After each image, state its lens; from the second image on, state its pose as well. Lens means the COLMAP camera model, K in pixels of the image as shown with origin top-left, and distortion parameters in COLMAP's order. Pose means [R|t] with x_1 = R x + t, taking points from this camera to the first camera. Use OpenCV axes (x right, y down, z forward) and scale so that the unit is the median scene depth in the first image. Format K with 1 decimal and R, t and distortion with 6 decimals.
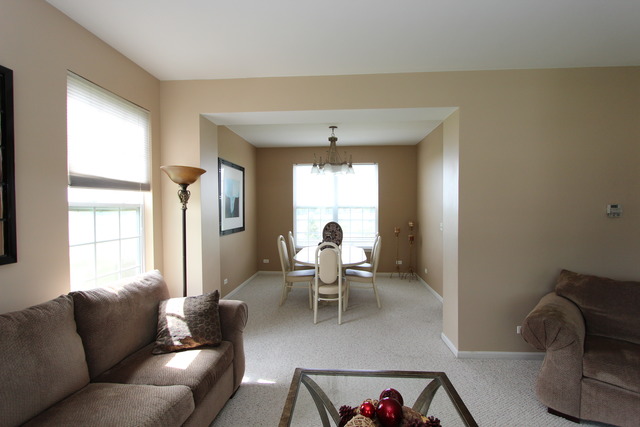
lens RADIAL K [[300.2, 0, 320.0], [0, 300.2, 213.5], [0, 0, 1]] dist [-0.010386, -0.000375]
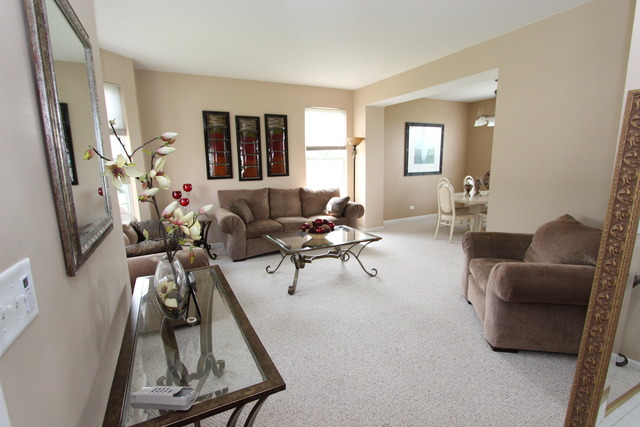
lens RADIAL K [[300.2, 0, 320.0], [0, 300.2, 213.5], [0, 0, 1]] dist [-0.010386, -0.000375]
pose [[0.515178, 0.147182, -0.844351, 1.148615], [0.001281, 0.985012, 0.172483, 0.000570], [0.857082, -0.089941, 0.507268, -0.239561]]
